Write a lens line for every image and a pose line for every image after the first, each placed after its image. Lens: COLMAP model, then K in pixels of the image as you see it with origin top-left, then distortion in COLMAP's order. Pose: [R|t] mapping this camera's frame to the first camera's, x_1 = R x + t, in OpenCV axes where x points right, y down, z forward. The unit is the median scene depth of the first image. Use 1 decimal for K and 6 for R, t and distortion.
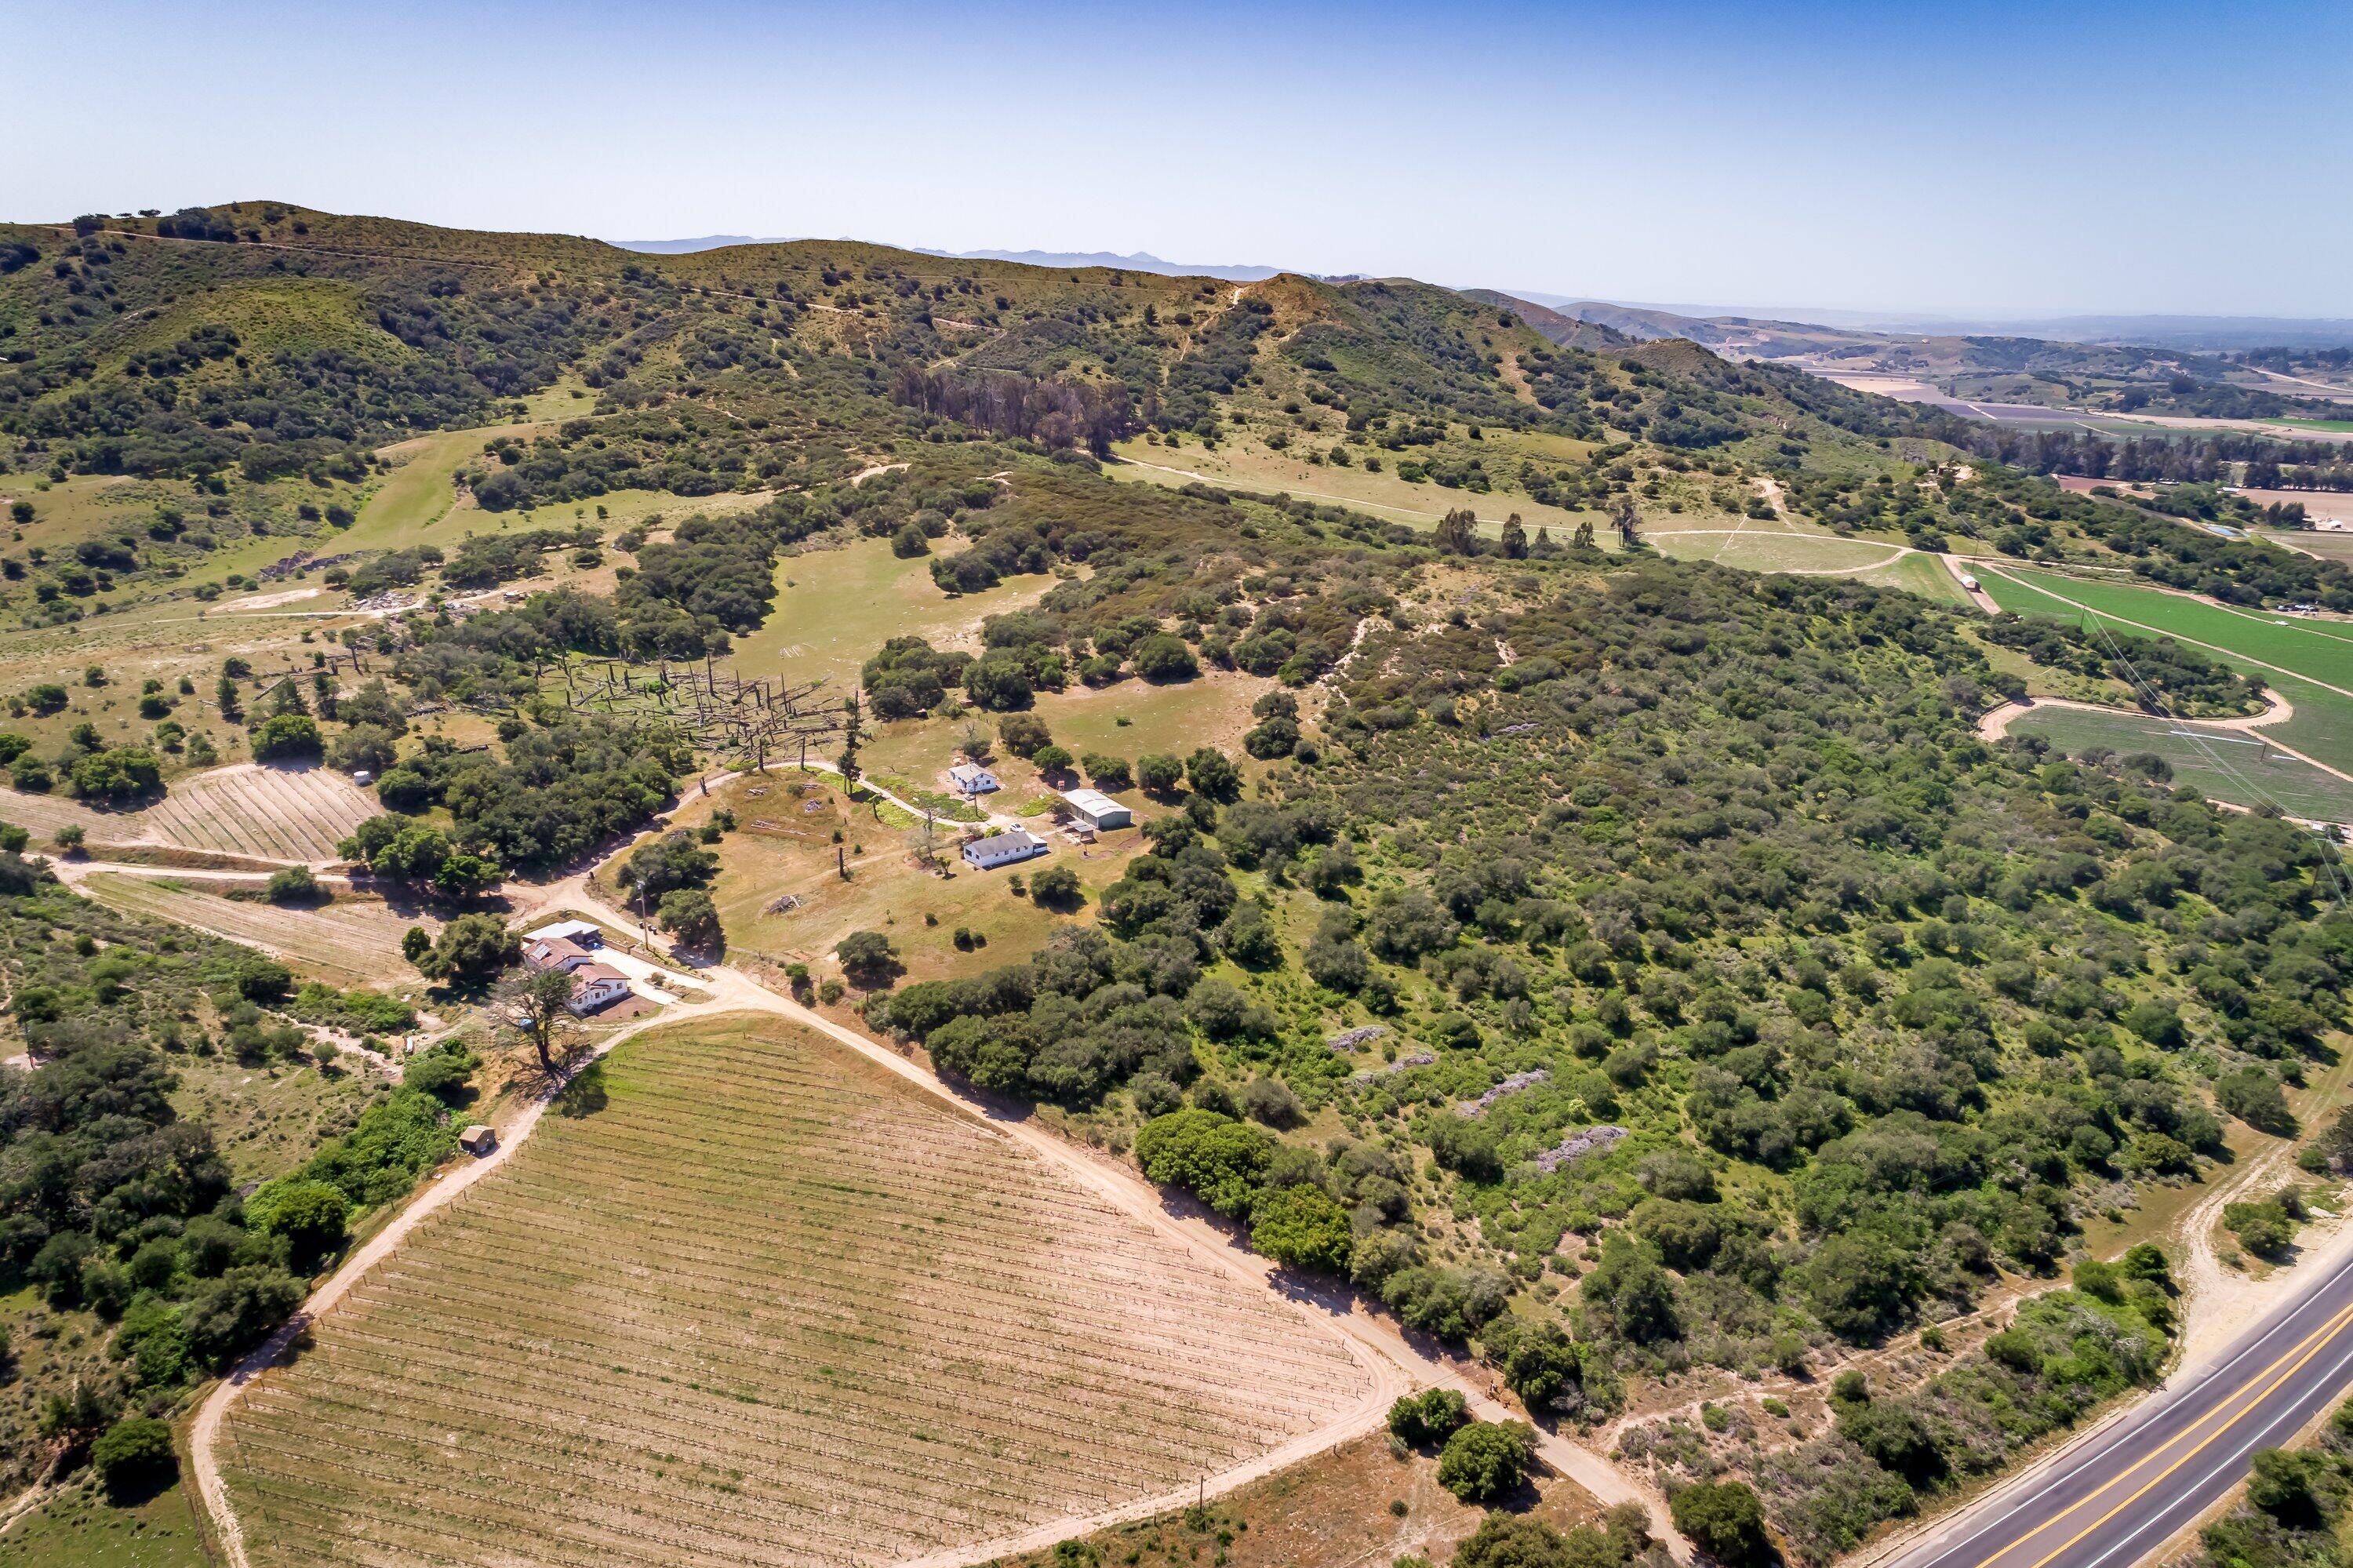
lens RADIAL K [[1581.5, 0, 1176.6], [0, 1581.5, 770.6], [0, 0, 1]] dist [0.025988, 0.011109]
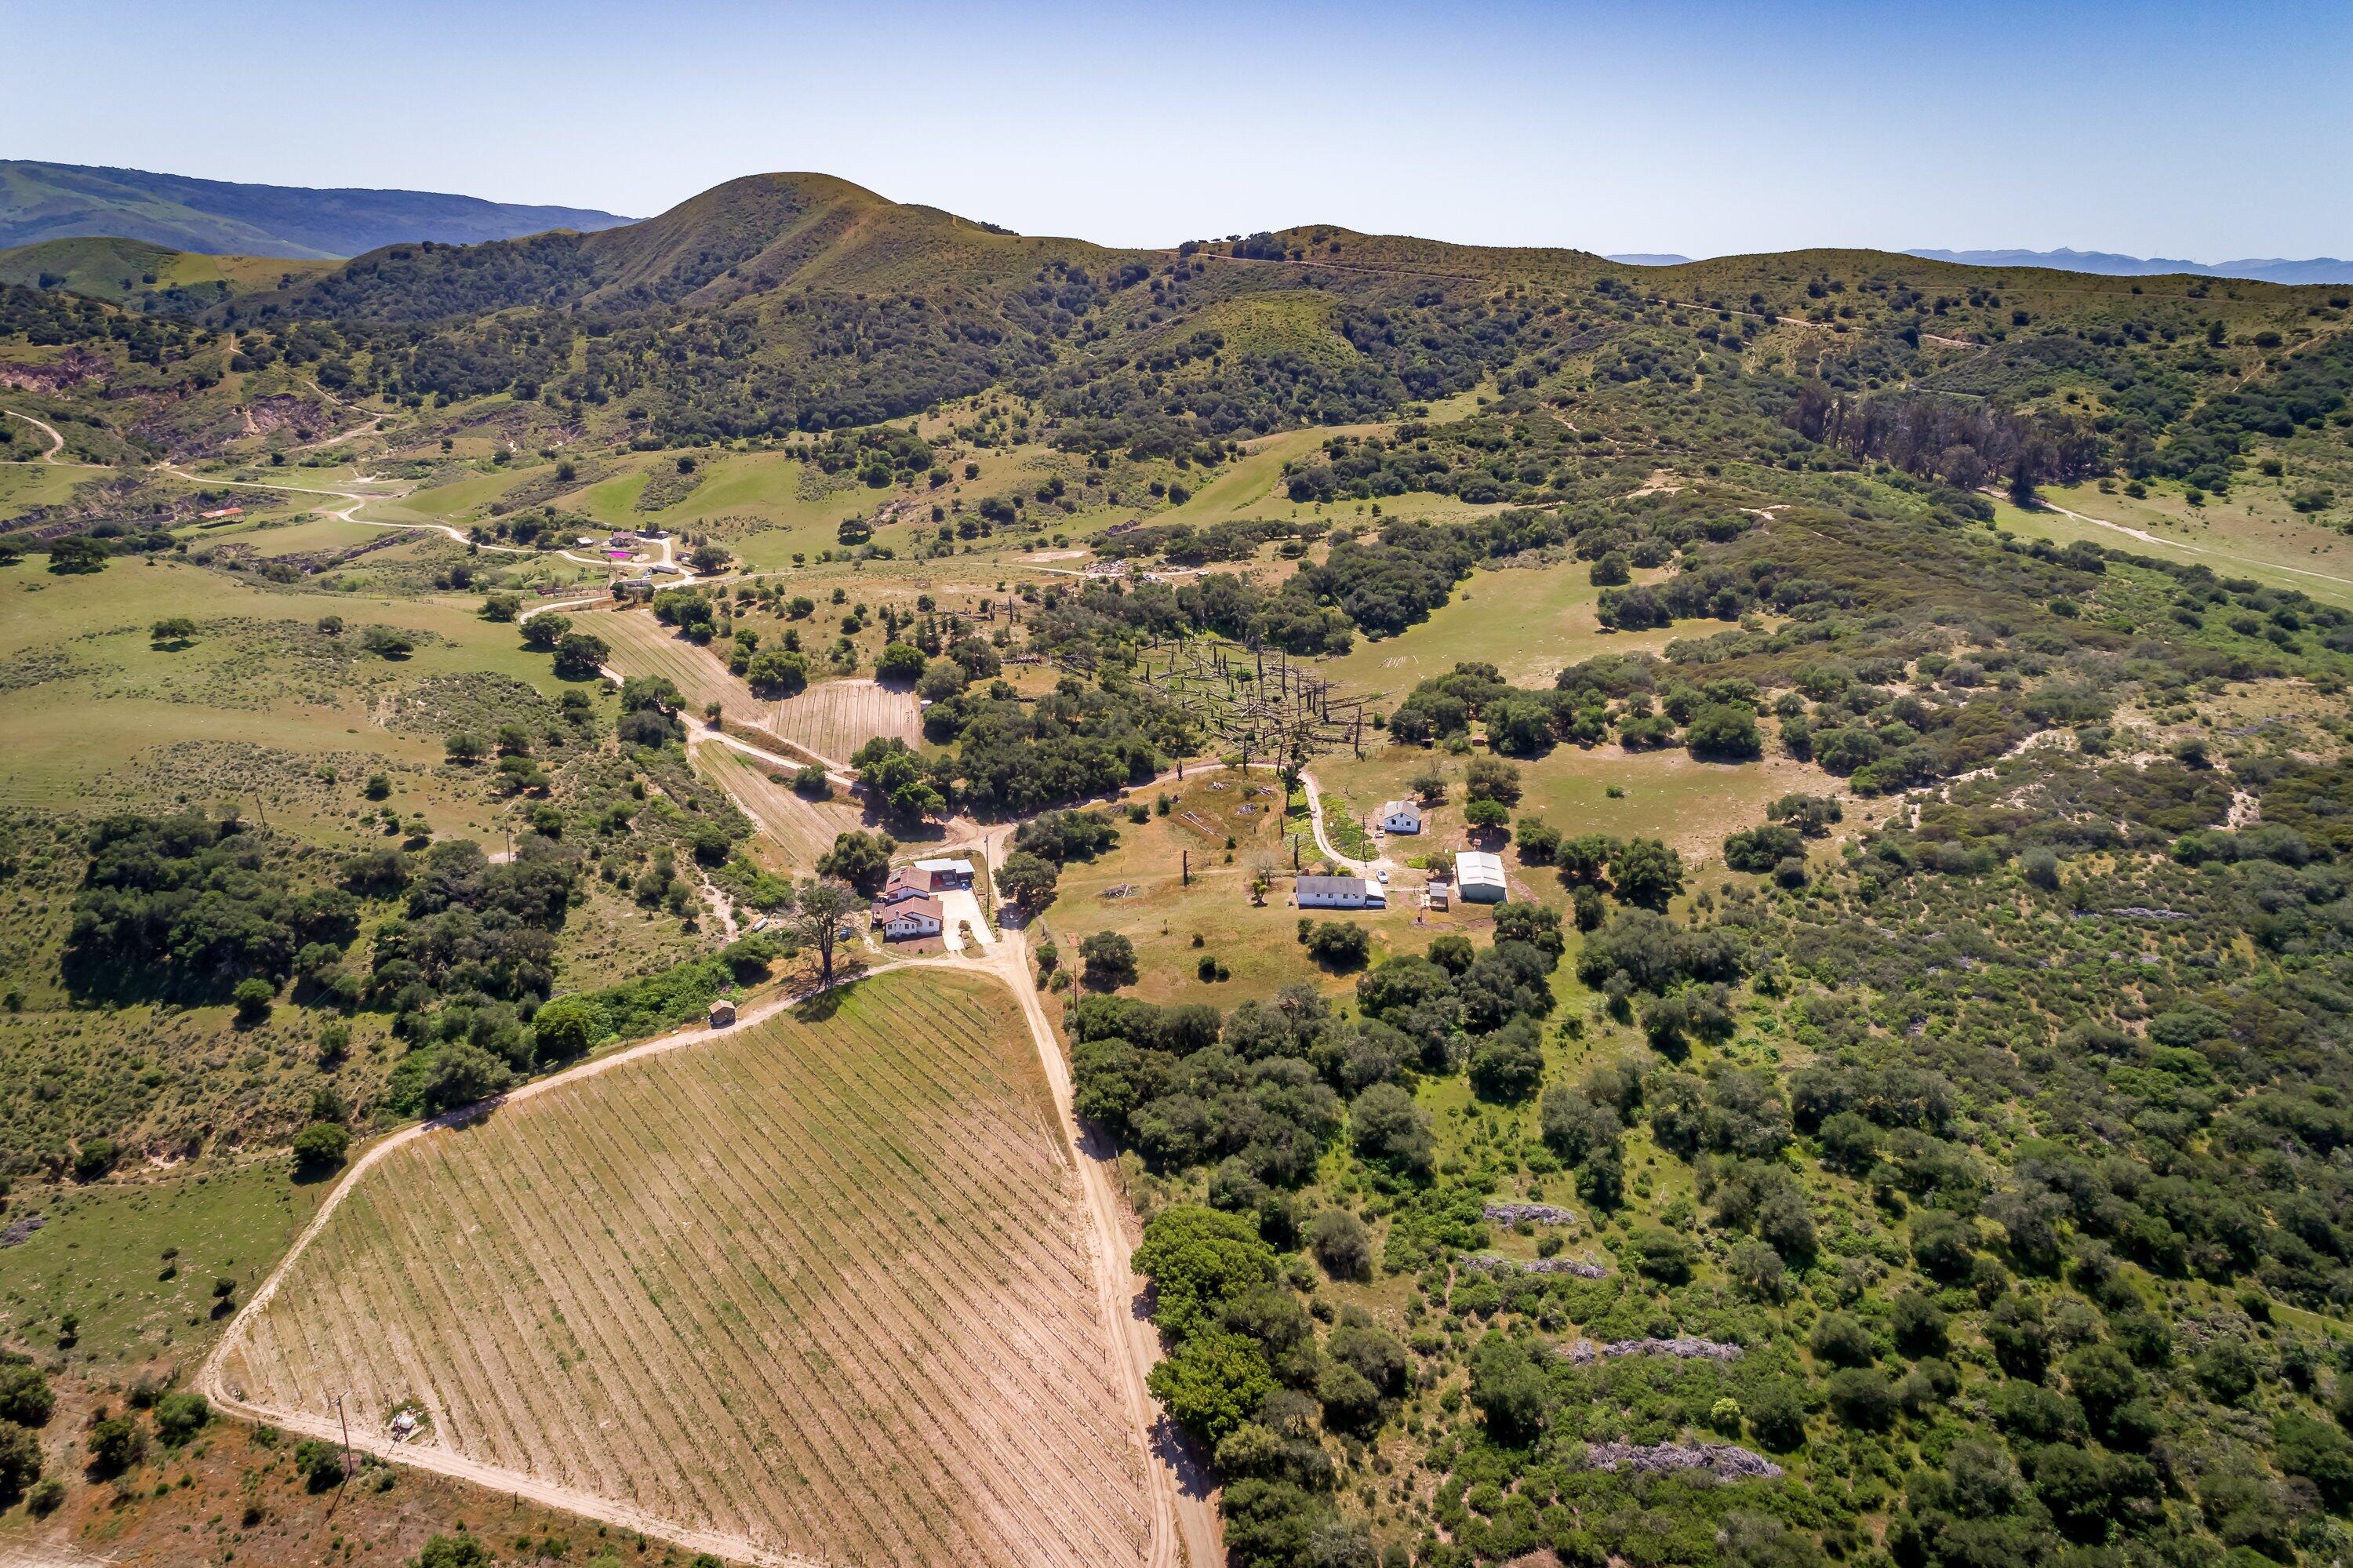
lens RADIAL K [[1581.5, 0, 1176.6], [0, 1581.5, 770.6], [0, 0, 1]] dist [0.025988, 0.011109]
pose [[0.772299, 0.190255, -0.606100, 0.233143], [-0.196235, 0.978885, 0.057229, -0.034782], [0.604191, 0.074740, 0.793327, 0.130318]]
